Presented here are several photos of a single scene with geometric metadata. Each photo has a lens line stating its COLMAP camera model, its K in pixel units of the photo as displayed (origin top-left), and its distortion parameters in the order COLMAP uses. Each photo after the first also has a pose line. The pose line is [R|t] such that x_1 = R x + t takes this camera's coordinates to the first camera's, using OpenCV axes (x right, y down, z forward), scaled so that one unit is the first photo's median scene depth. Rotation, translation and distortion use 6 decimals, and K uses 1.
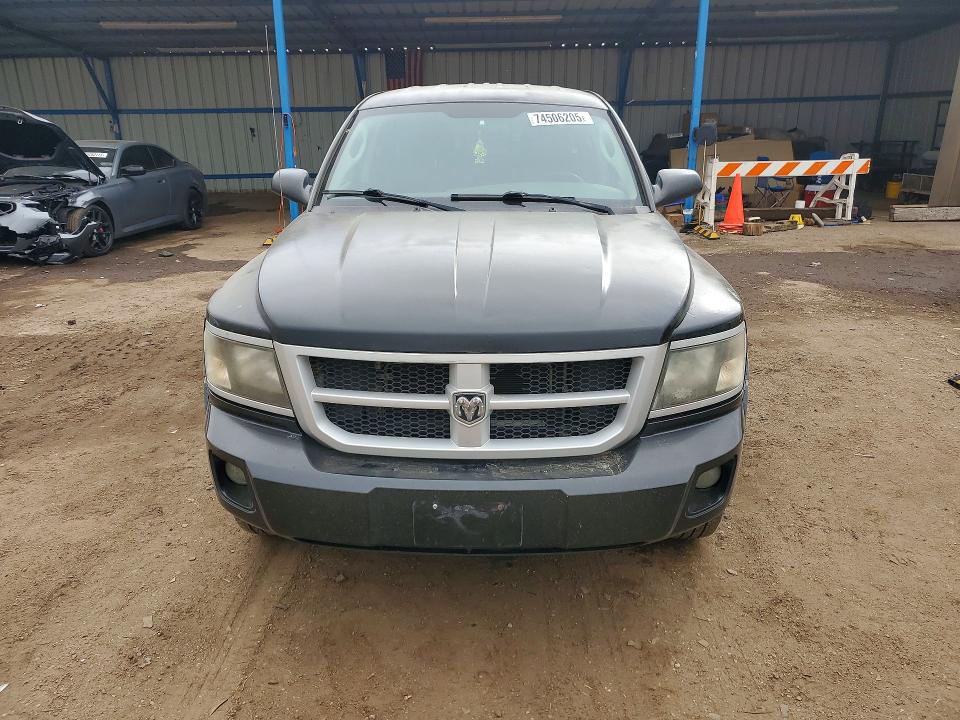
lens RADIAL K [[773.2, 0, 480.0], [0, 773.2, 360.0], [0, 0, 1]] dist [-0.004362, -0.001182]
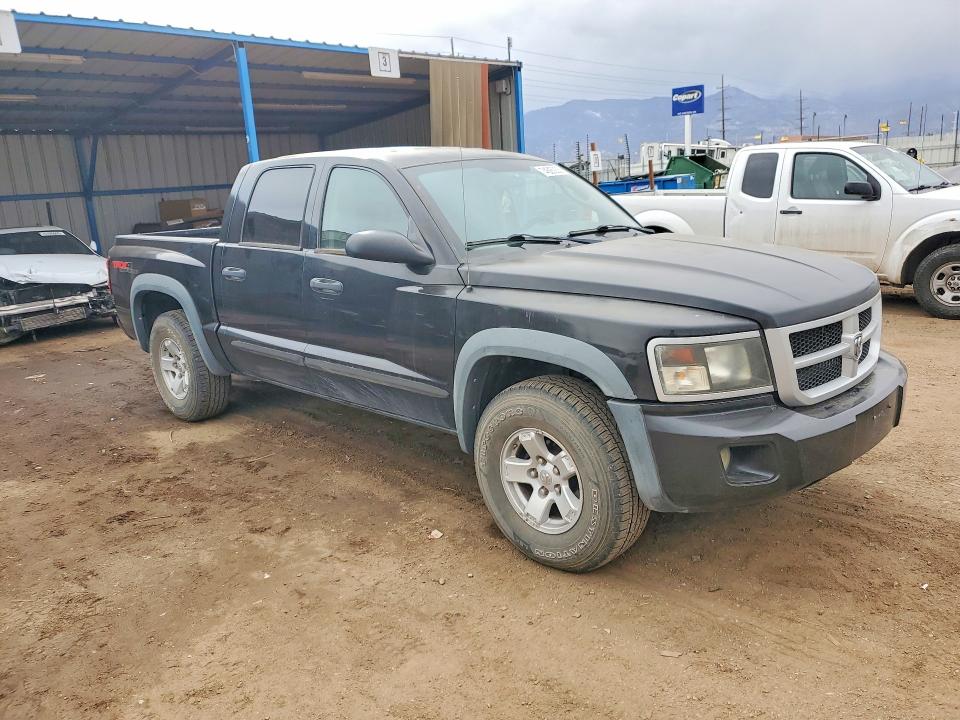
lens RADIAL K [[782.8, 0, 480.0], [0, 782.8, 360.0], [0, 0, 1]] dist [-0.012920, -0.001950]
pose [[0.671592, -0.206581, 0.711540, -0.903060], [0.287624, 0.957721, 0.006579, -0.071550], [-0.682815, 0.200238, 0.702615, 0.287753]]
